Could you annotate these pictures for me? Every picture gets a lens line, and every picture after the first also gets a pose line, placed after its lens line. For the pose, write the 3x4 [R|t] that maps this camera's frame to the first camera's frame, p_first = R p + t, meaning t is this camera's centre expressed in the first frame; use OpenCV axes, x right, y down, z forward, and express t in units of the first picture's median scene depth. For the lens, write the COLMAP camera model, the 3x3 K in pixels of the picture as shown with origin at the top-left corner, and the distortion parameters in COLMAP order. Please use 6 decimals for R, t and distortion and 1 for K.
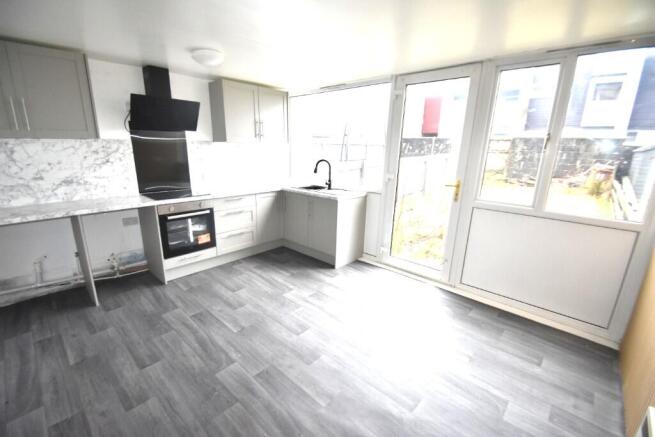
lens RADIAL K [[293.5, 0, 318.6], [0, 293.5, 225.5], [0, 0, 1]] dist [-0.001376, -0.000248]
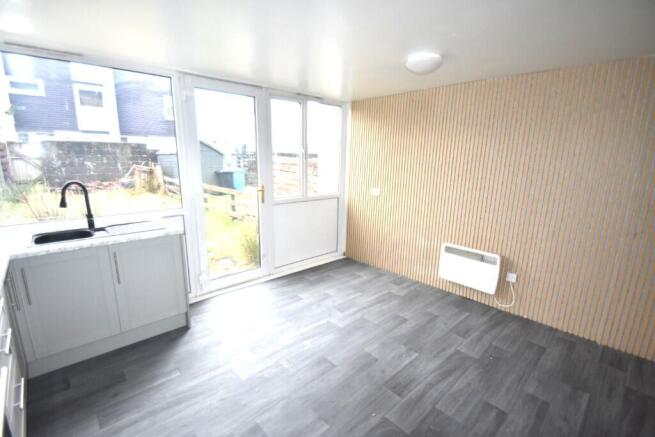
lens RADIAL K [[307.7, 0, 327.5], [0, 307.7, 218.5], [0, 0, 1]] dist [-0.008402, -0.001203]
pose [[0.047176, -0.219904, 0.974380, -0.809316], [0.255513, 0.945669, 0.201053, -0.228050], [-0.965654, 0.239482, 0.100801, 0.743354]]
